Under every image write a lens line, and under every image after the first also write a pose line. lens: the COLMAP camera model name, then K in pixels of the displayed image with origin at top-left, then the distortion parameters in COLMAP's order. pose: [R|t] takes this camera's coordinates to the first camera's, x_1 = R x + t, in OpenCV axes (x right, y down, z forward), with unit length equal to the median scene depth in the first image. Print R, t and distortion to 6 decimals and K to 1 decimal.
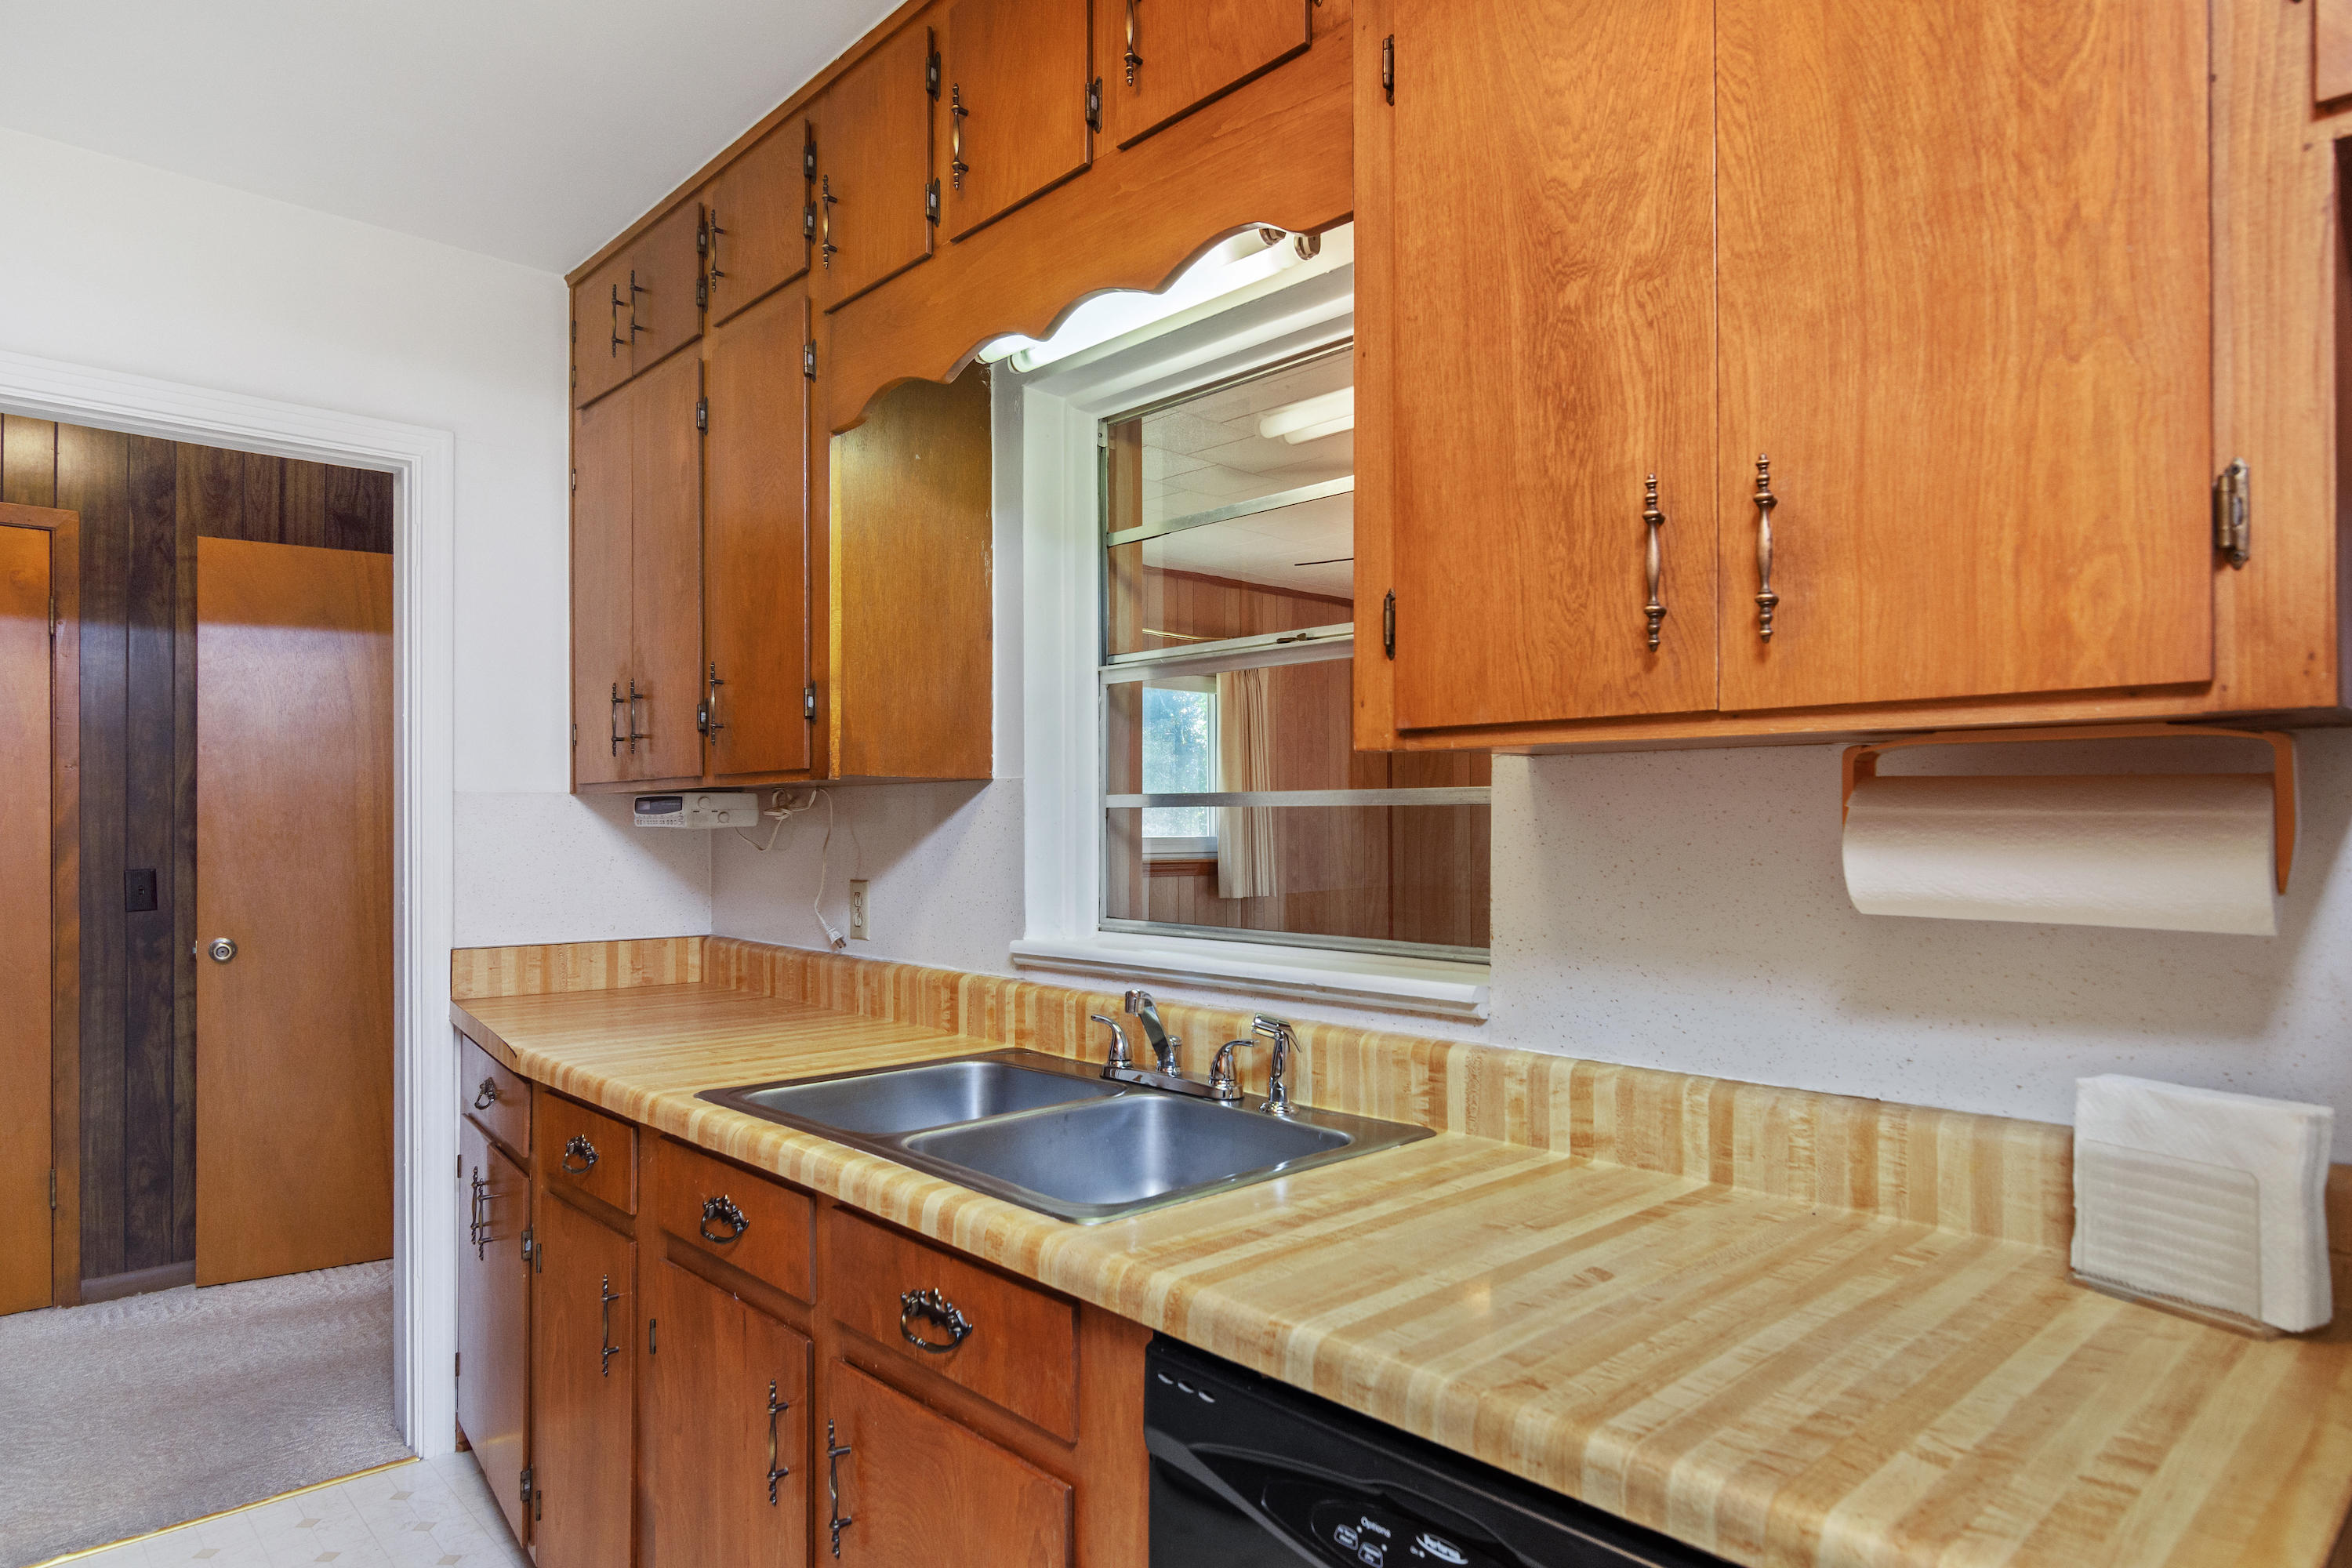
lens RADIAL K [[1372.6, 0, 1175.1], [0, 1372.6, 817.4], [0, 0, 1]] dist [-0.004242, 0.003431]
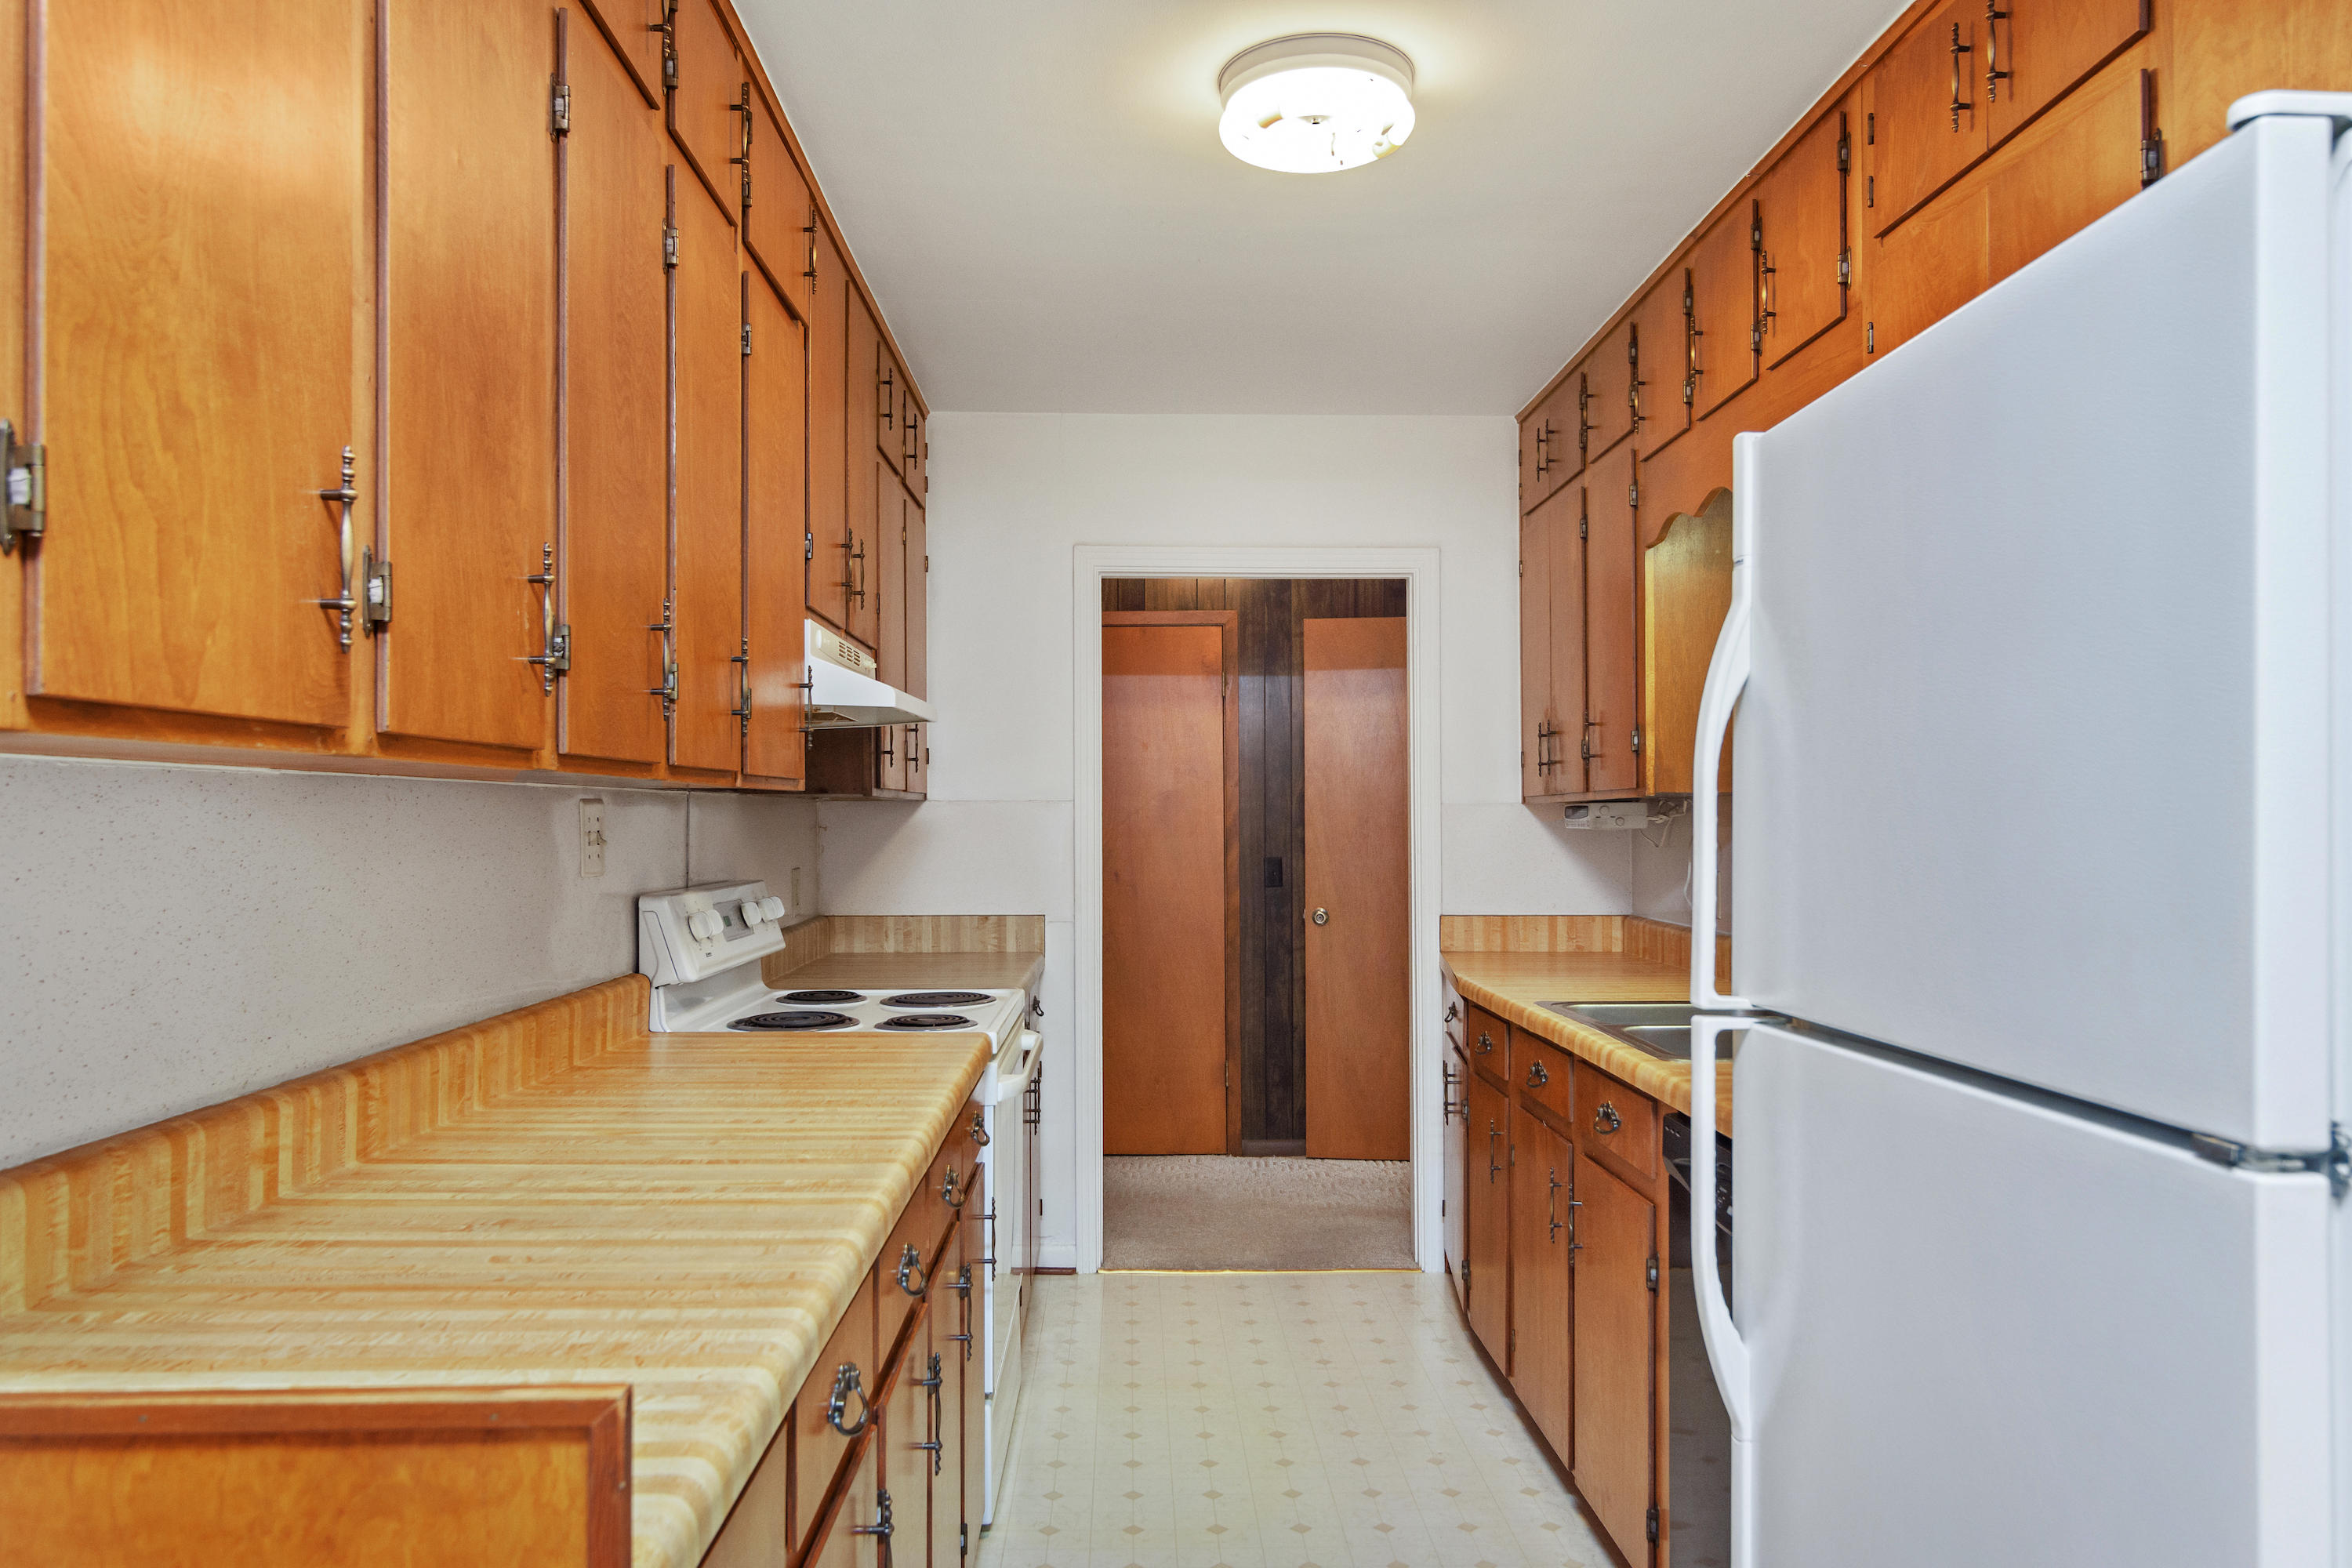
lens RADIAL K [[1630.7, 0, 1175.4], [0, 1630.7, 794.4], [0, 0, 1]] dist [-0.000709, -0.000087]
pose [[0.748718, -0.013544, -0.662750, 0.361981], [0.006792, 0.999896, -0.012760, -0.008385], [0.662854, 0.005053, 0.748732, -0.414252]]
